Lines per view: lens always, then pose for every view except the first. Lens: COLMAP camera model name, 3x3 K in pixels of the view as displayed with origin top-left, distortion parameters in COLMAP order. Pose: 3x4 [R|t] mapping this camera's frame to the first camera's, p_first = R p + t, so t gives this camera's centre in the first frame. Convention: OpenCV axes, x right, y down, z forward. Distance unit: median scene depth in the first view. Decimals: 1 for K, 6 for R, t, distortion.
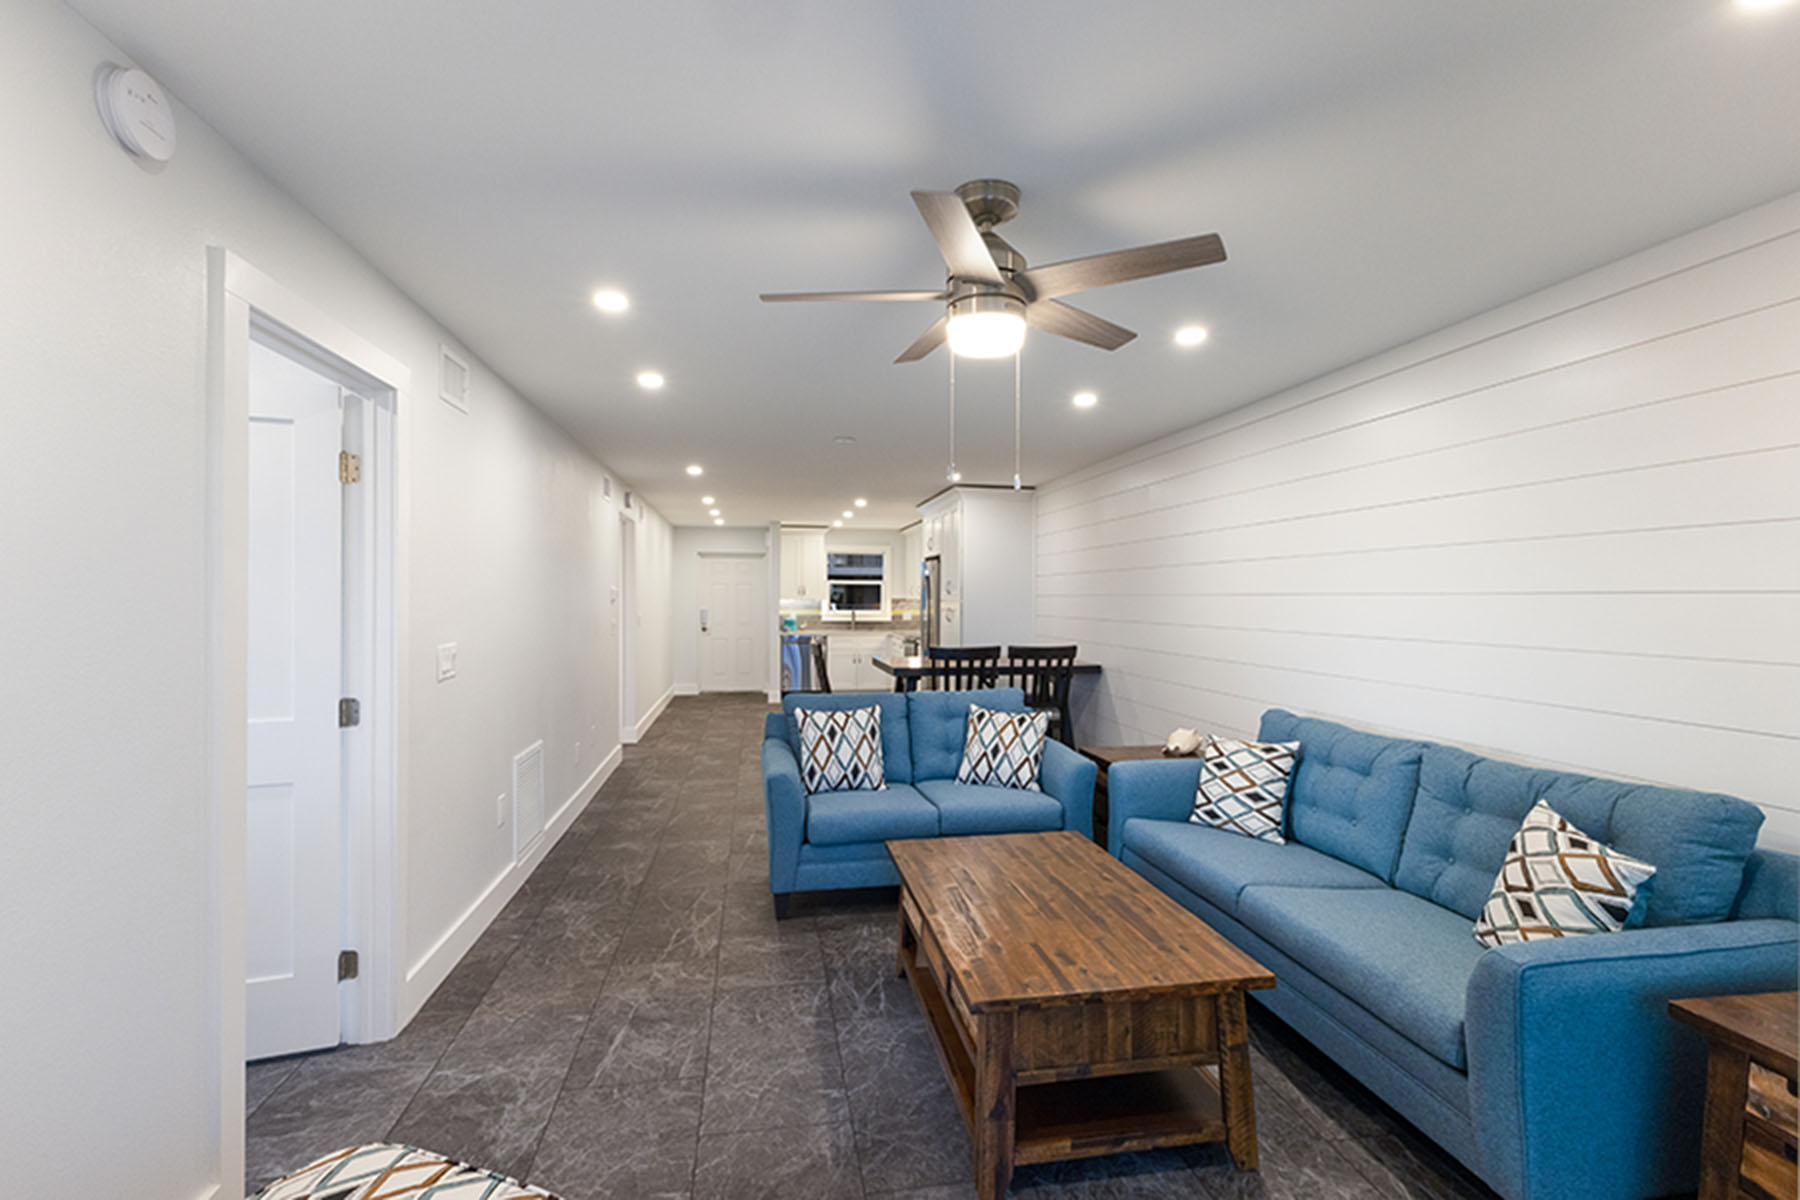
lens RADIAL K [[819.3, 0, 890.6], [0, 819.3, 593.2], [0, 0, 1]] dist [0.014048, -0.002462]
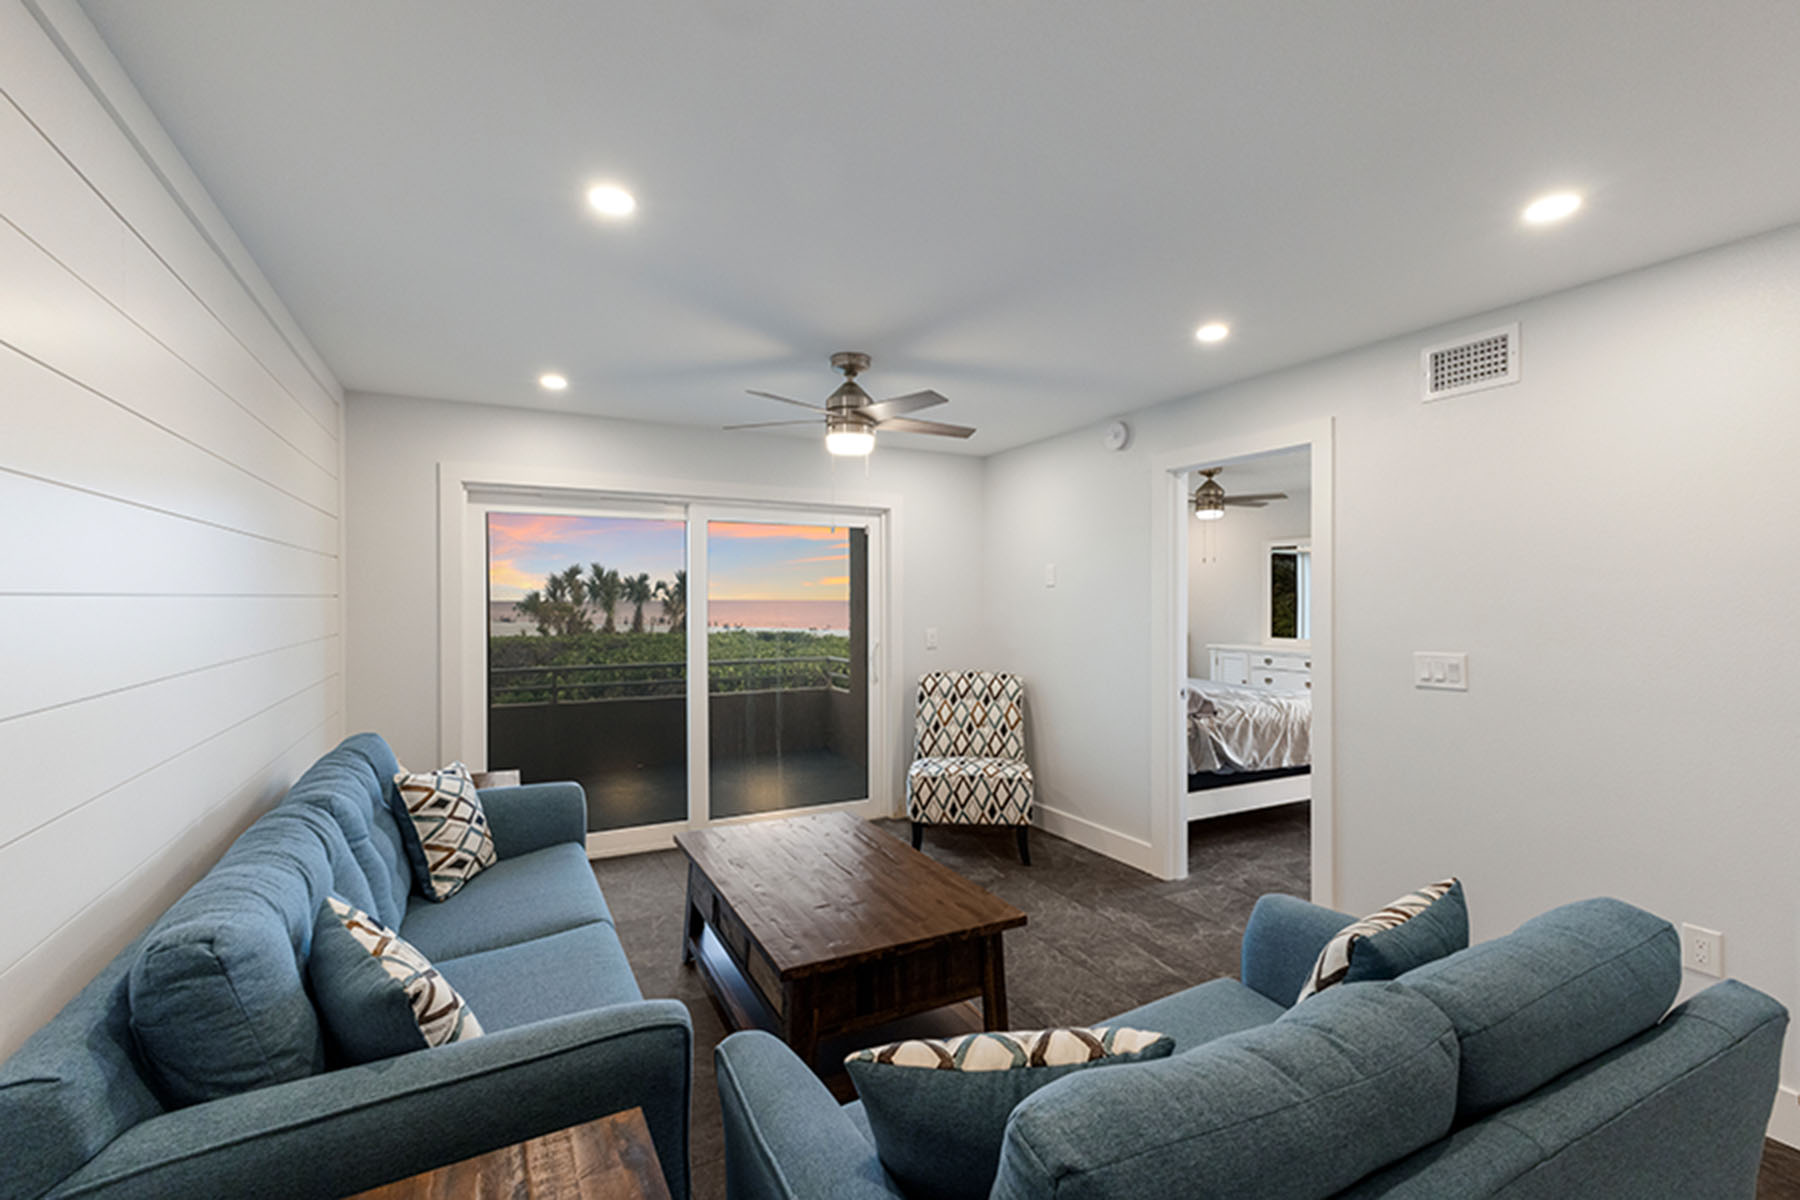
lens RADIAL K [[783.1, 0, 896.1], [0, 783.1, 600.3], [0, 0, 1]] dist [0.014153, -0.001871]
pose [[-0.945874, -0.002158, -0.324528, 0.278337], [-0.001345, 0.999995, -0.002731, 0.005035], [0.324532, -0.002147, -0.945872, 1.301928]]
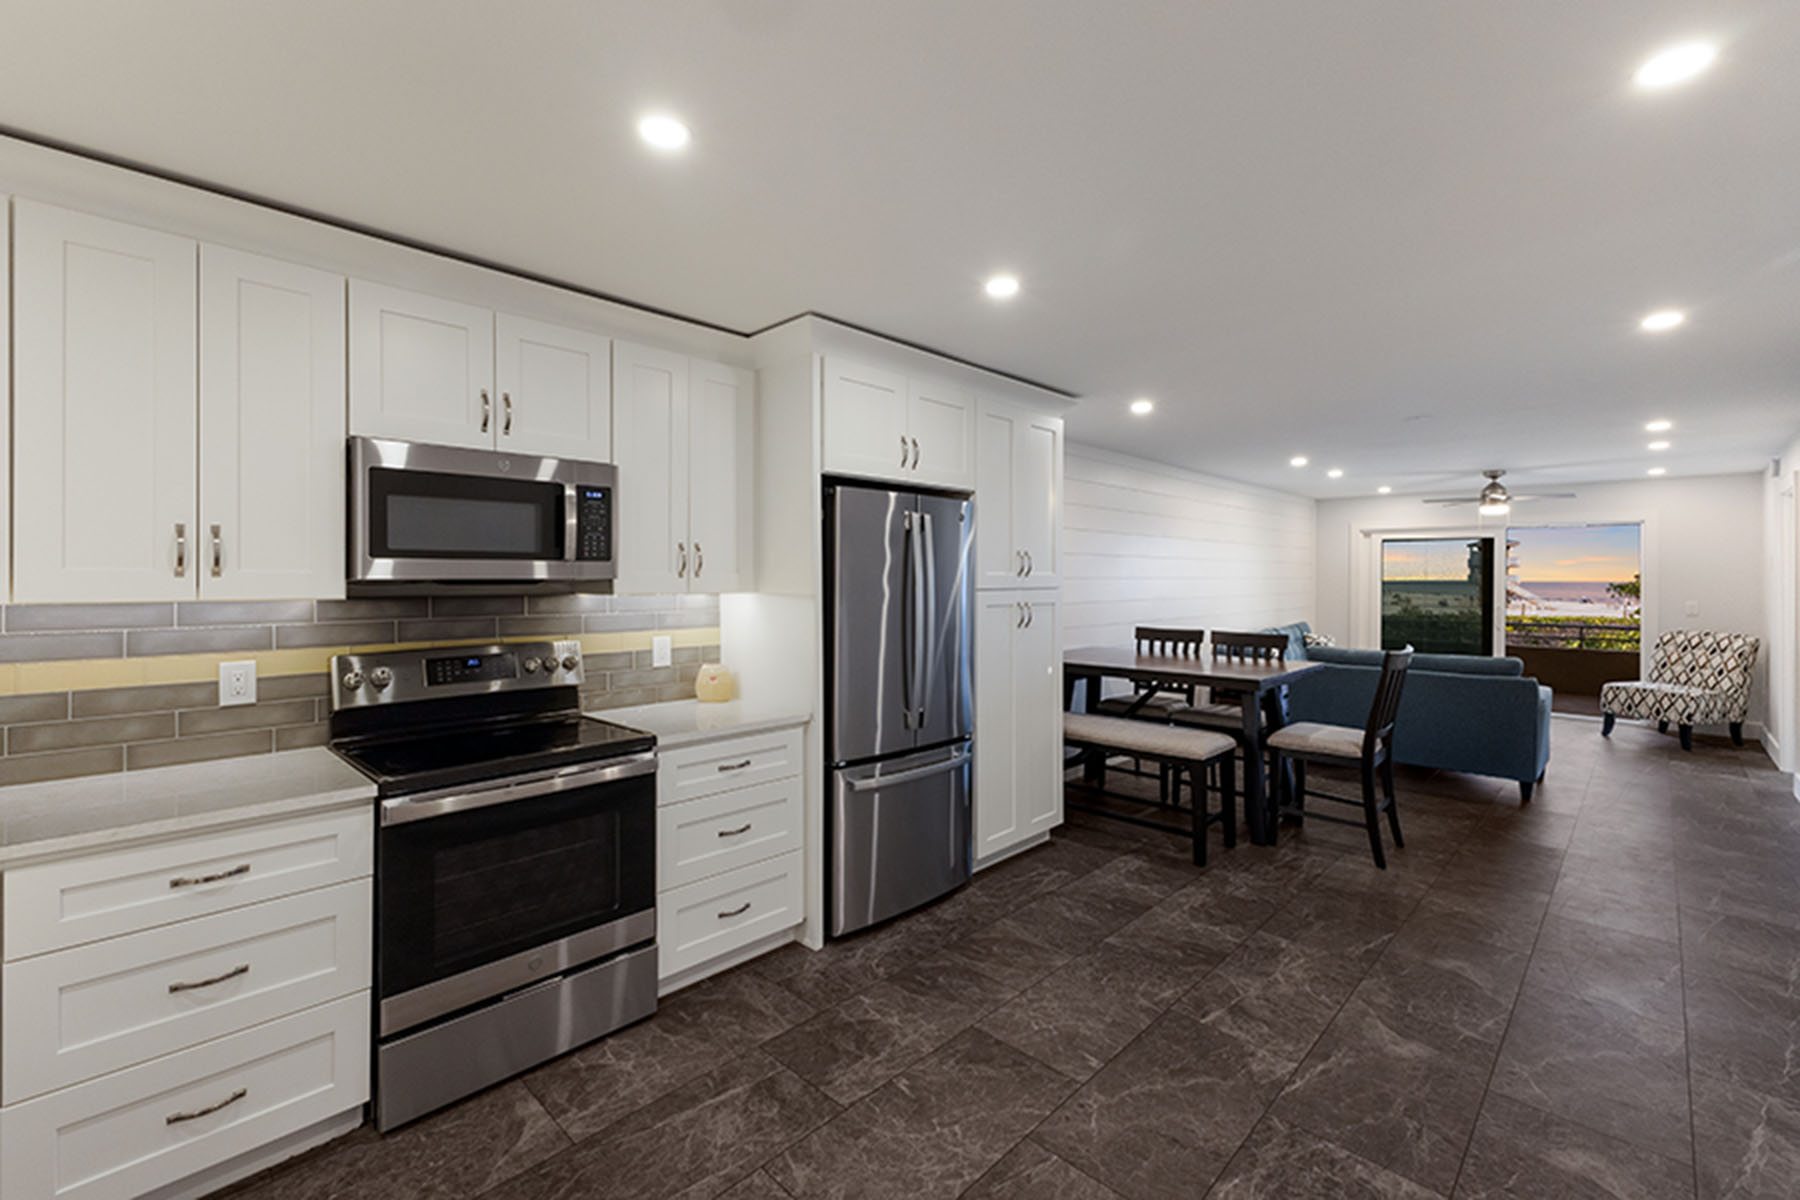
lens RADIAL K [[783.1, 0, 893.9], [0, 783.1, 576.4], [0, 0, 1]] dist [0.014153, -0.001871]
pose [[-0.599254, -0.002978, 0.800554, -0.561610], [-0.007187, 0.999973, -0.001660, 0.006074], [-0.800527, -0.006748, -0.599259, 2.694730]]
